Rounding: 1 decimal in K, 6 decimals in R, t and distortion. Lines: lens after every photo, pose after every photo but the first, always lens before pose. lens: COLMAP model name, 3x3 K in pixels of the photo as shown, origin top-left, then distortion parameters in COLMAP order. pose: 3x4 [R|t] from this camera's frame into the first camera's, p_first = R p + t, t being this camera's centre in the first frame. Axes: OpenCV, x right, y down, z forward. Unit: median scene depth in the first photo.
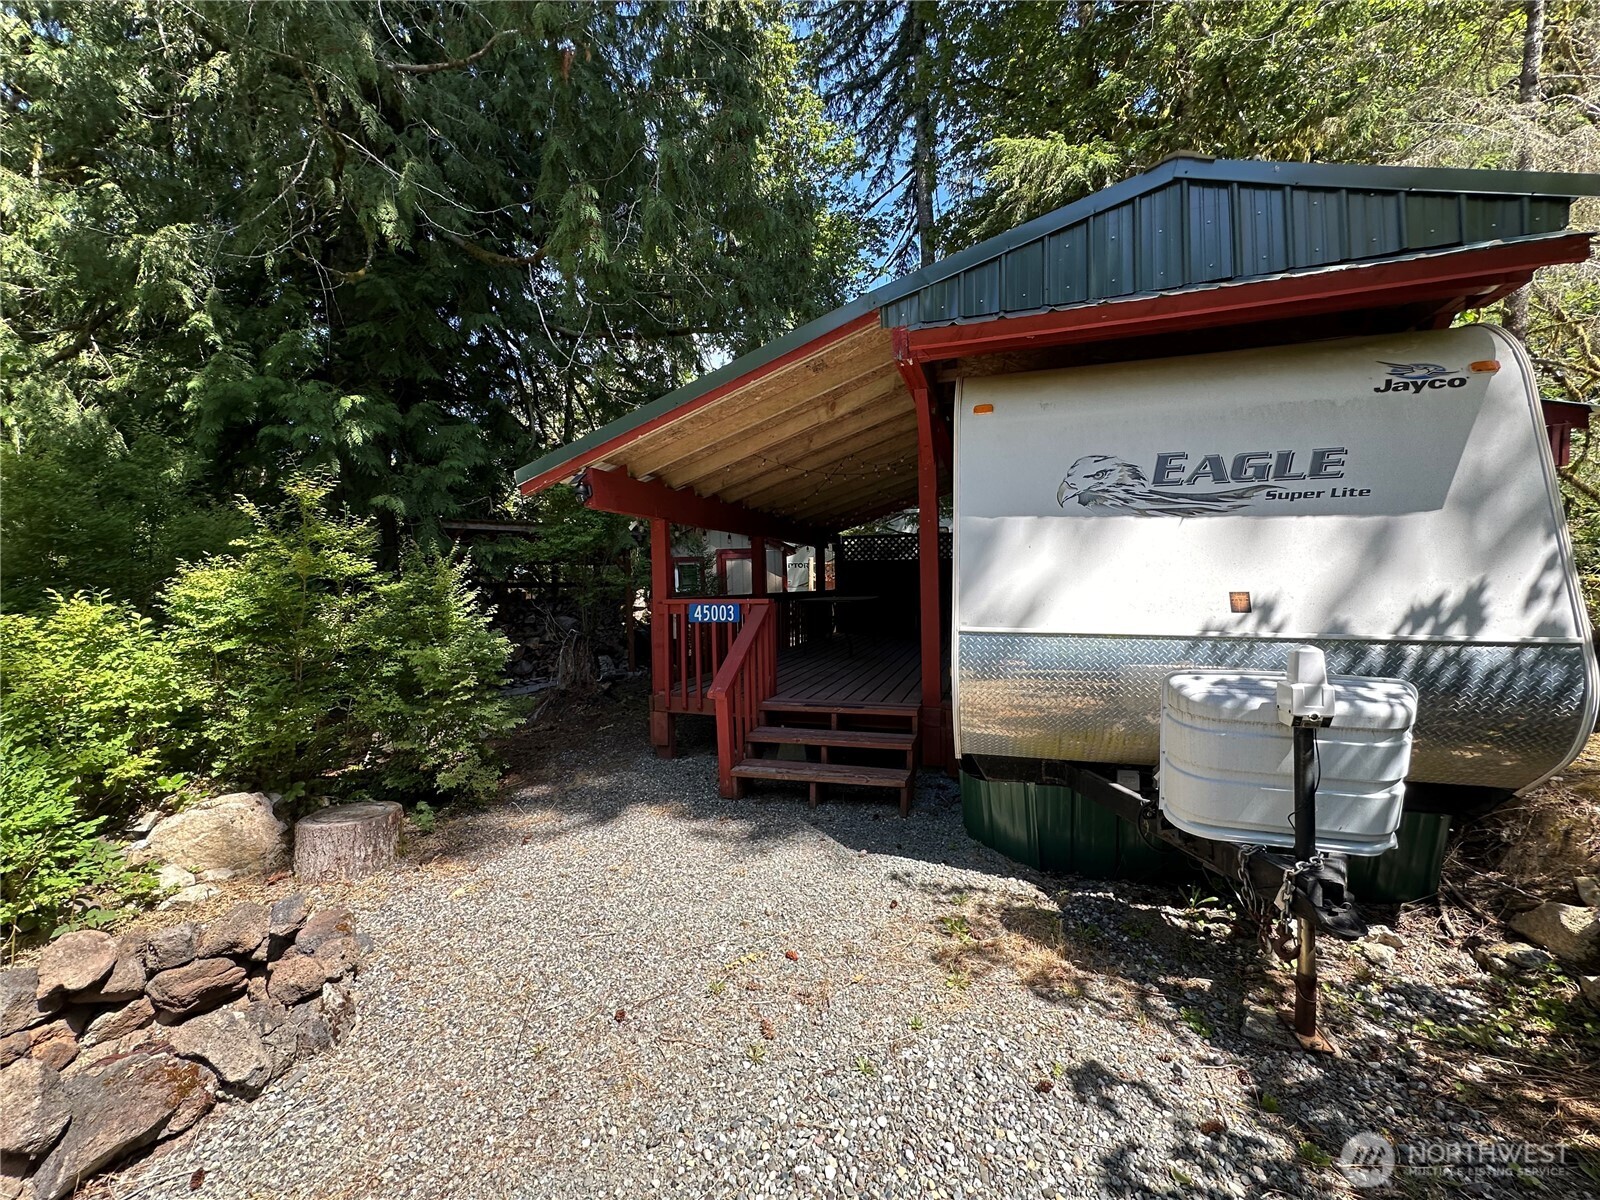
lens RADIAL K [[639.3, 0, 795.6], [0, 639.3, 597.4], [0, 0, 1]] dist [-0.006629, -0.000273]
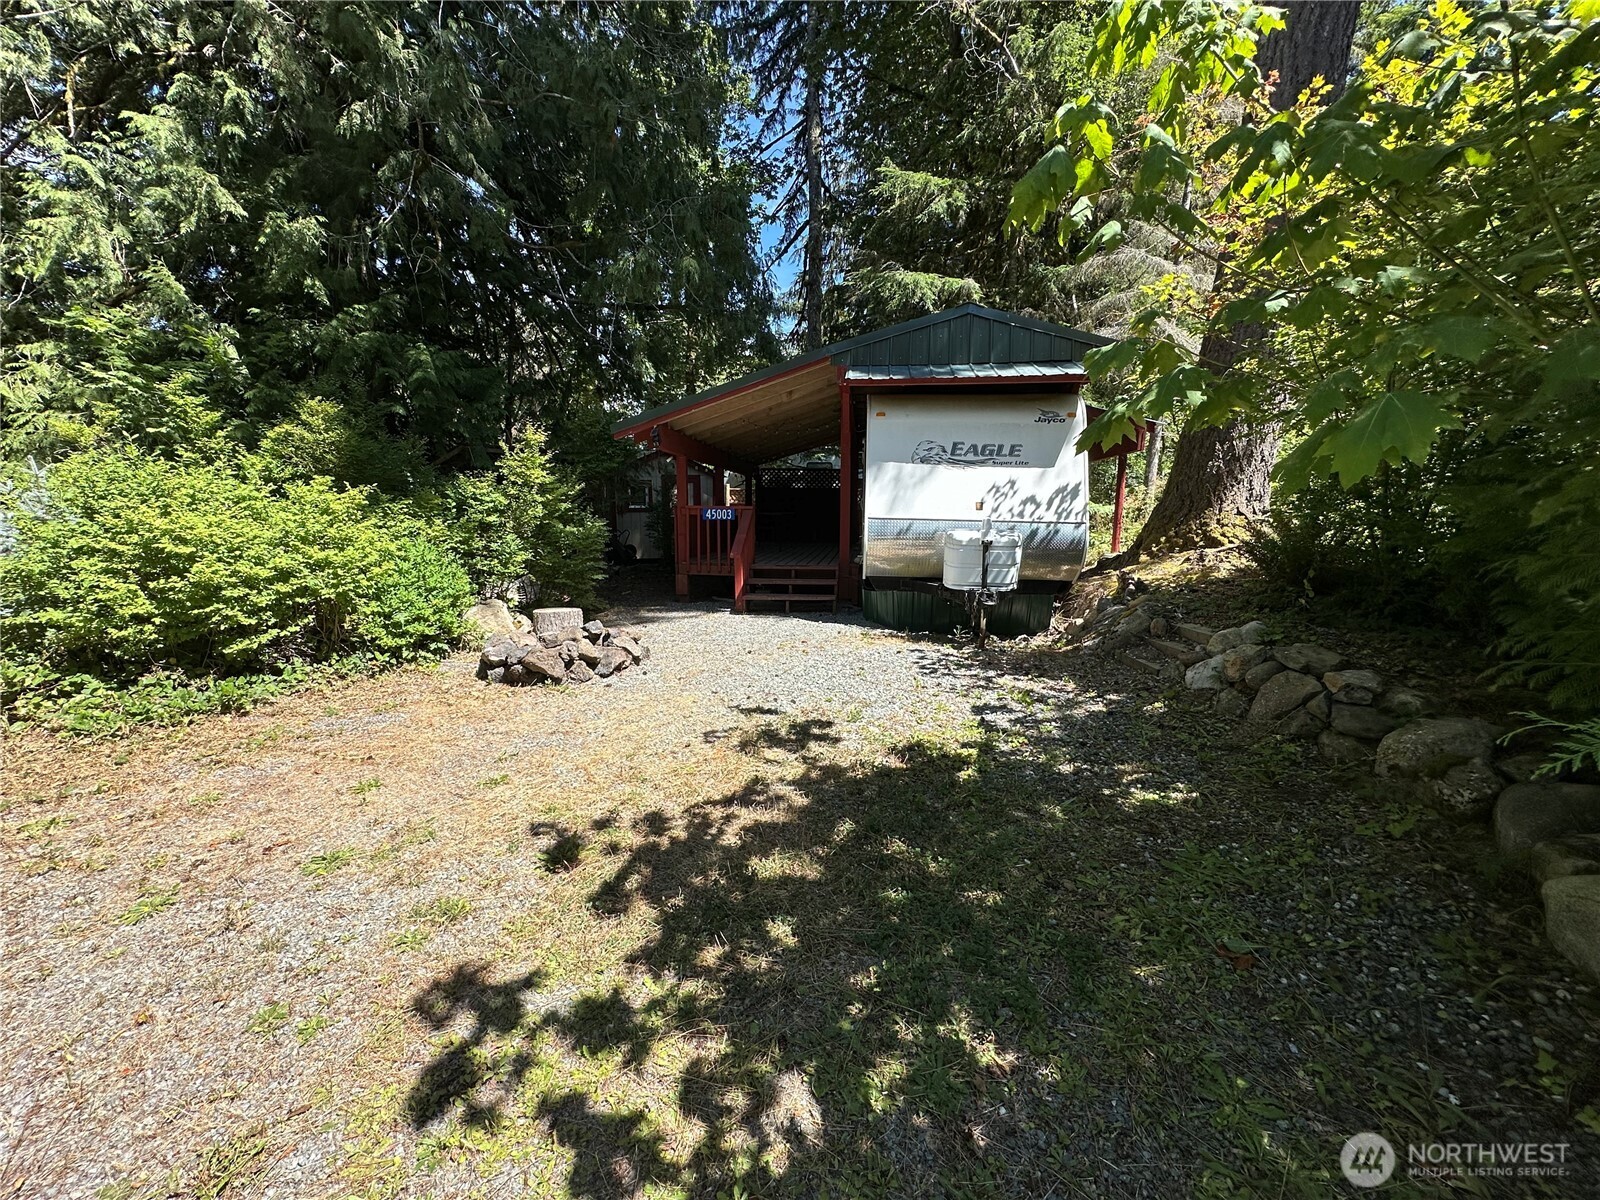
lens RADIAL K [[639.3, 0, 802.6], [0, 639.3, 602.1], [0, 0, 1]] dist [-0.006629, -0.000273]
pose [[0.976820, -0.005058, 0.214005, -0.049589], [-0.019757, 0.993323, 0.113659, 0.010707], [-0.213151, -0.115252, 0.970198, -0.128422]]
